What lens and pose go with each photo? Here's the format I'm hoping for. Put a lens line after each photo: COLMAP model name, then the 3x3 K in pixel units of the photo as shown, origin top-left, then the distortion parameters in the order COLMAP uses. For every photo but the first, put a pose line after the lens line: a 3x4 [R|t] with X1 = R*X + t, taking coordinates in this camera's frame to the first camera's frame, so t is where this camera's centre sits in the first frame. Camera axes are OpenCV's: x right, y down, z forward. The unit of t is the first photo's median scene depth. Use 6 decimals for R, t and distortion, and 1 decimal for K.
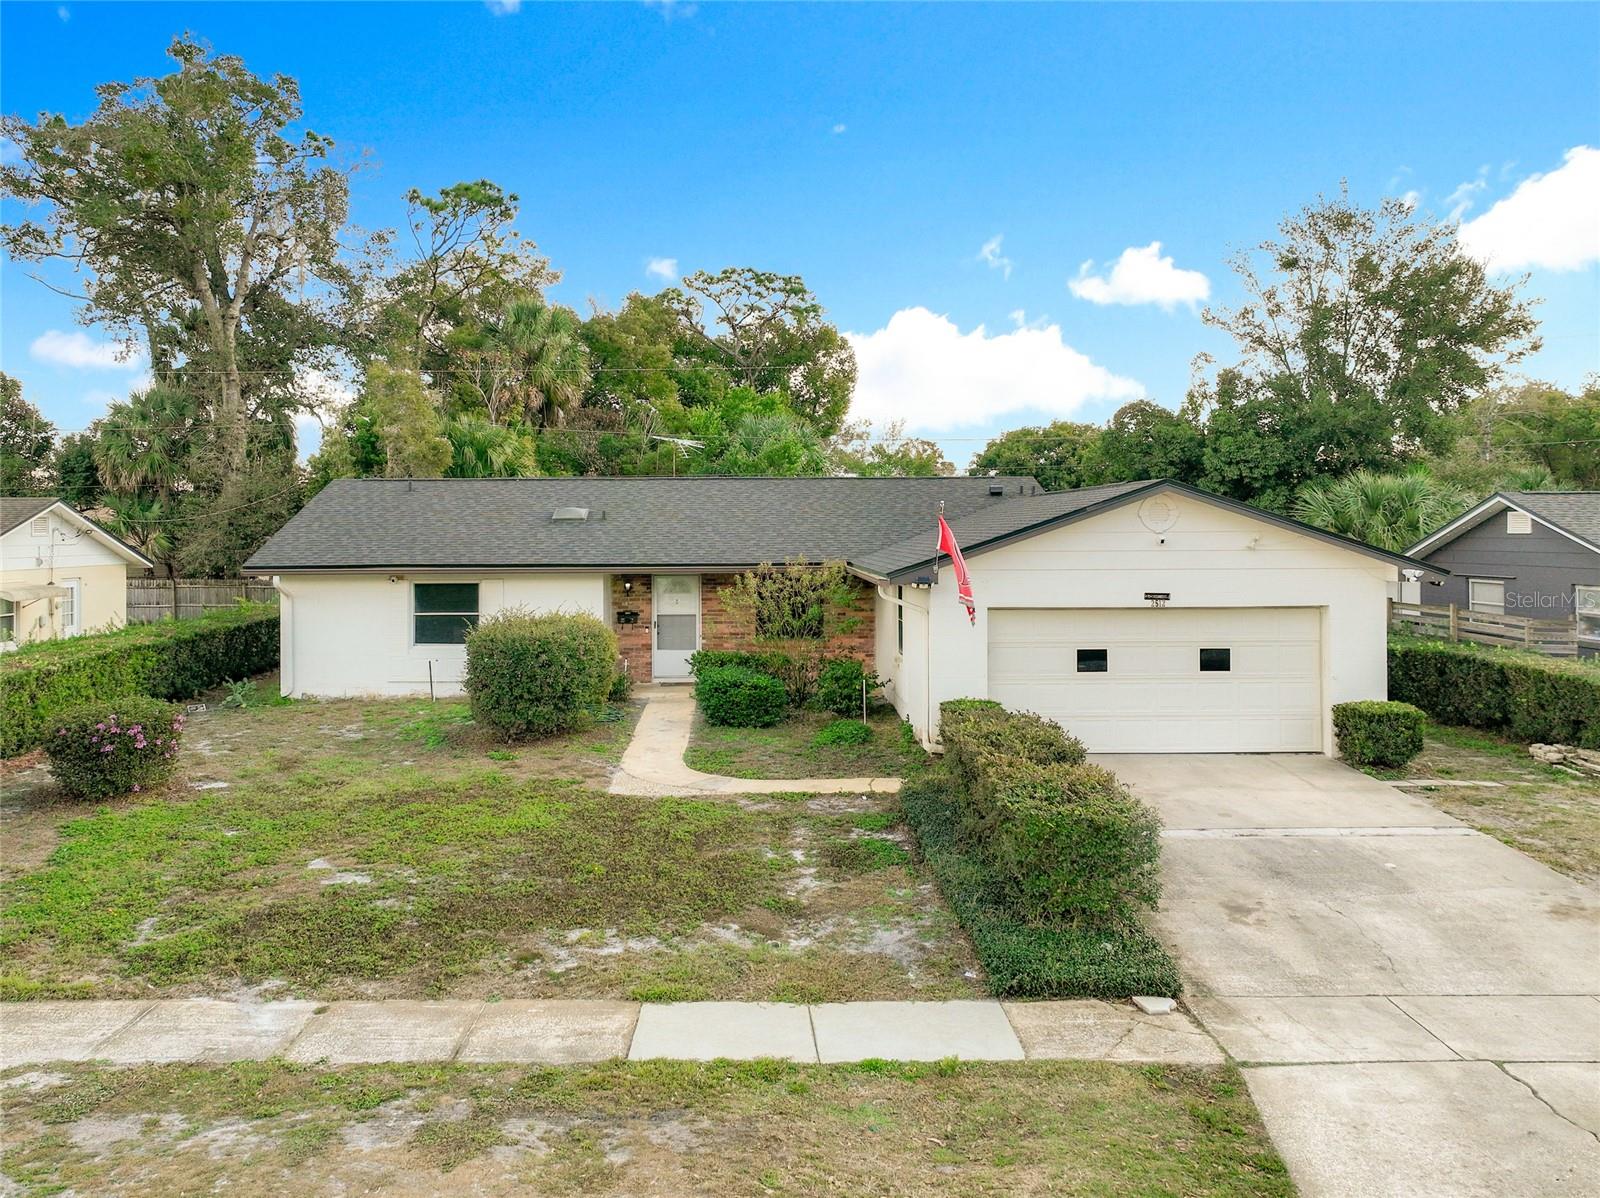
lens RADIAL K [[1120.7, 0, 806.7], [0, 1120.7, 637.6], [0, 0, 1]] dist [0.010279, 0.002268]
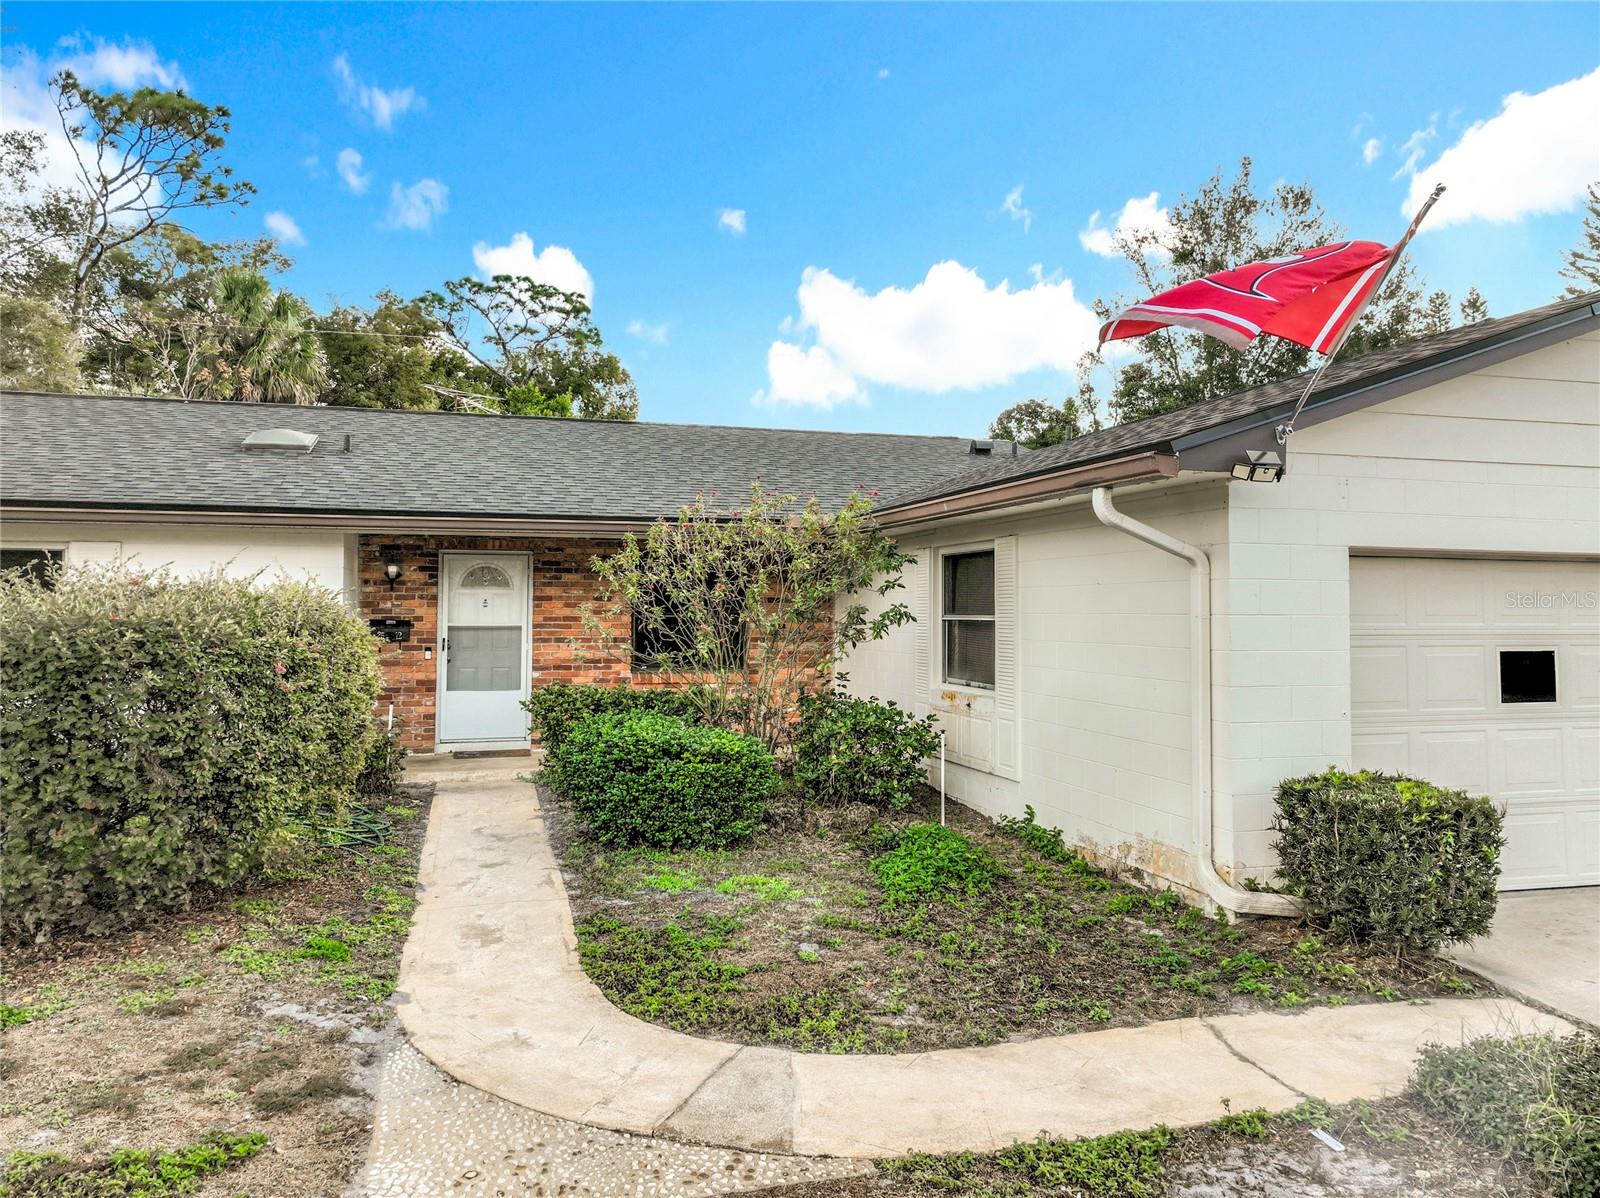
lens RADIAL K [[1058.4, 0, 800.0], [0, 1058.4, 599.0], [0, 0, 1]] dist [0.005831, 0.002359]
pose [[0.972708, 0.009740, 0.231829, -0.086973], [0.013300, 0.995135, -0.097617, 0.019062], [-0.231652, 0.098036, 0.967846, 0.464788]]
